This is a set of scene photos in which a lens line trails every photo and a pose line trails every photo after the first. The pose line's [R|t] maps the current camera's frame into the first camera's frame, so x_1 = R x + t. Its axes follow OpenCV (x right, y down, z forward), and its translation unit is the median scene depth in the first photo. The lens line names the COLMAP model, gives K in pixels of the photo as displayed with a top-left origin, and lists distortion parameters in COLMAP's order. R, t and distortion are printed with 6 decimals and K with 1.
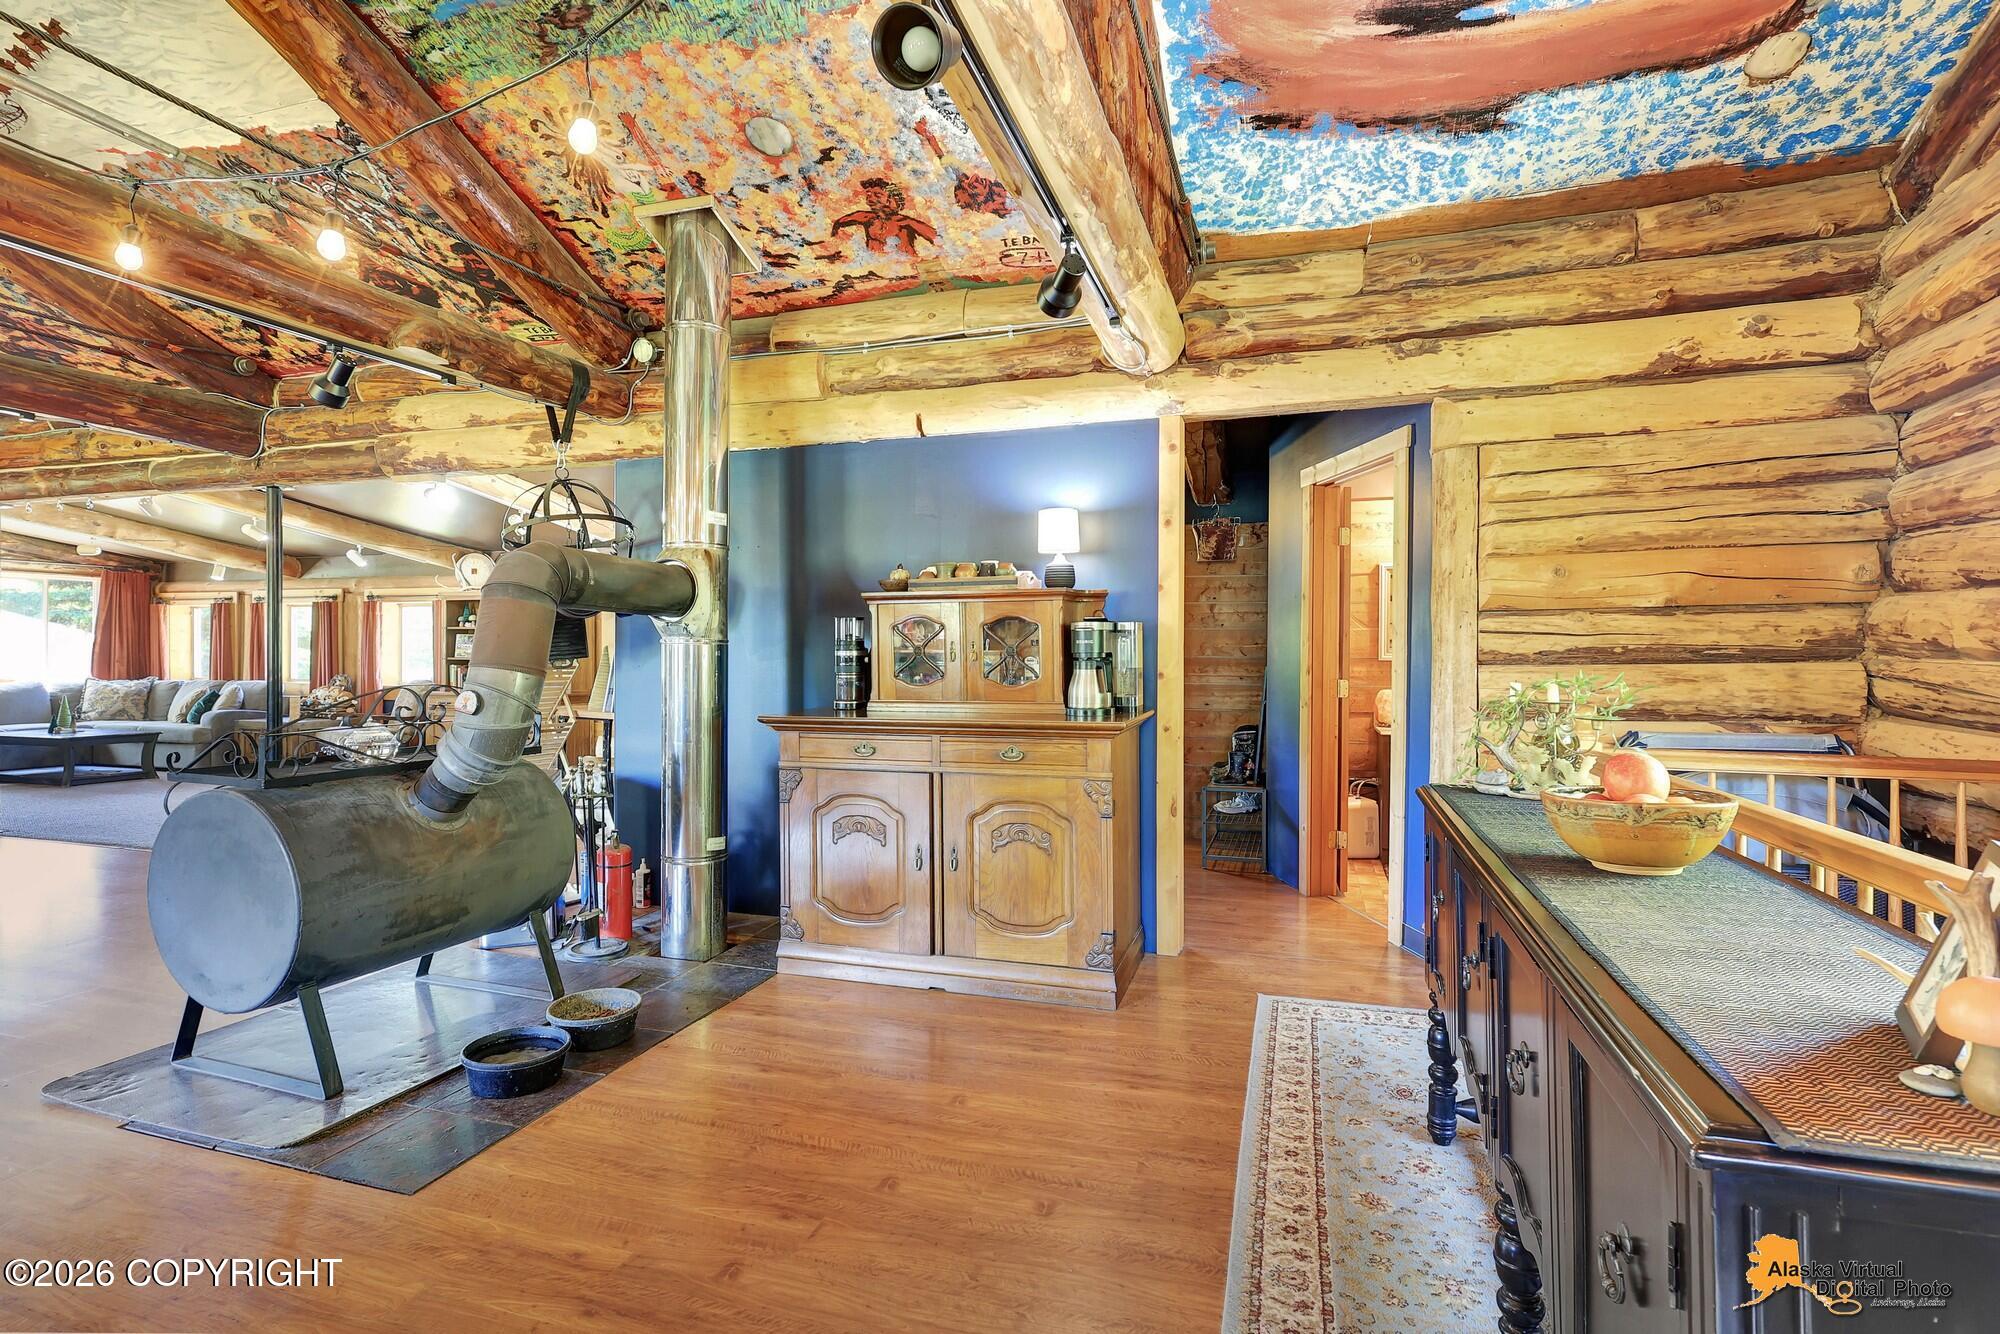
lens RADIAL K [[941.5, 0, 998.1], [0, 941.5, 671.2], [0, 0, 1]] dist [-0.000327, -0.000124]
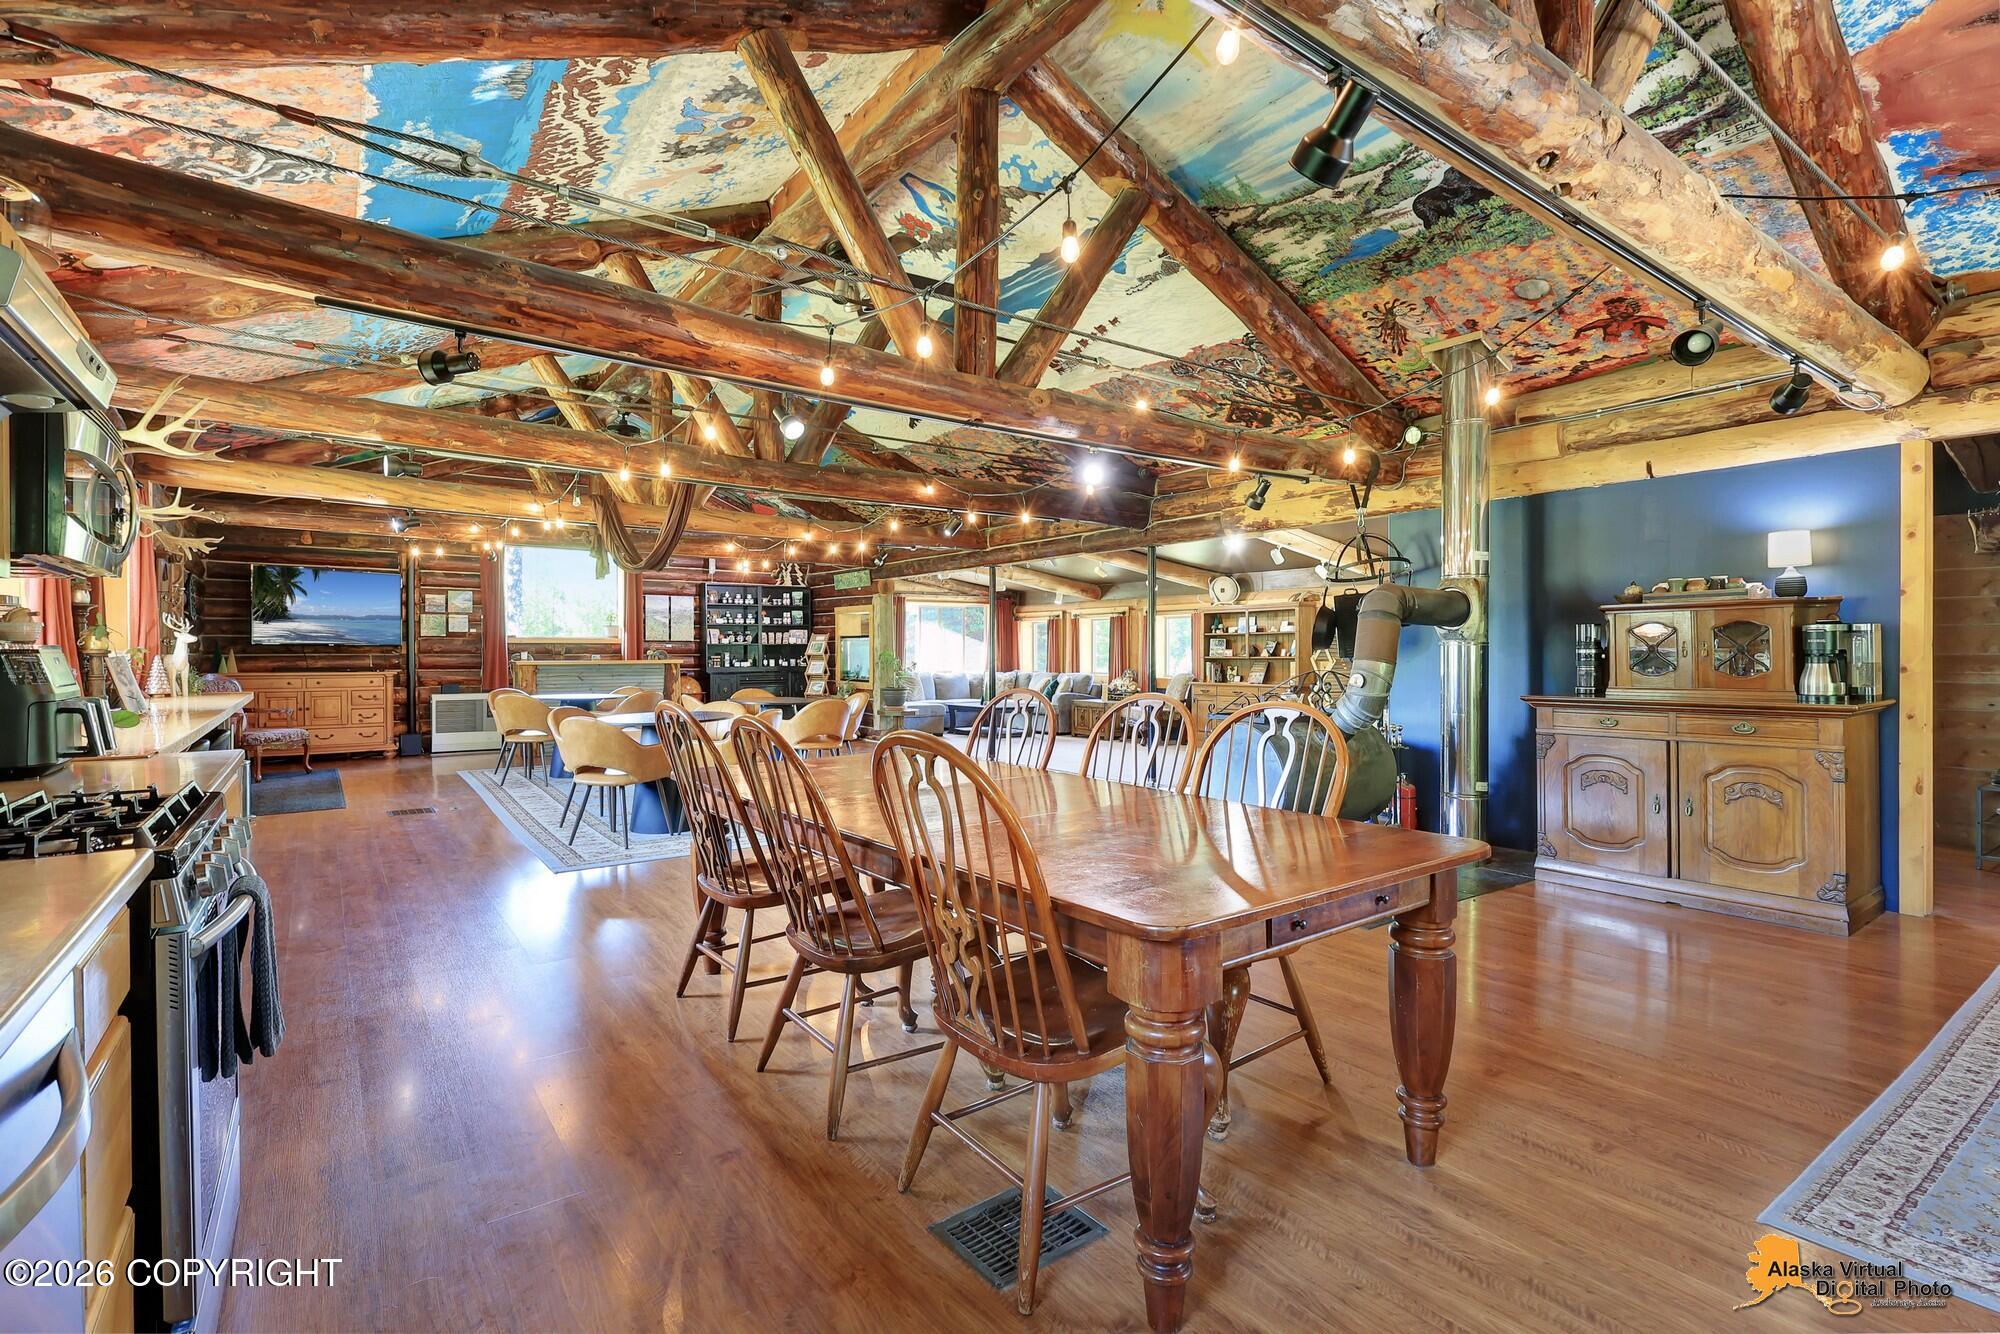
lens RADIAL K [[945.3, 0, 1054.7], [0, 945.3, 656.5], [0, 0, 1]] dist [0.000190, -0.000056]
pose [[0.826828, -0.001526, -0.562453, -0.032631], [-0.007396, 0.999880, -0.013584, 0.012101], [0.562406, 0.015391, 0.826718, -0.522736]]
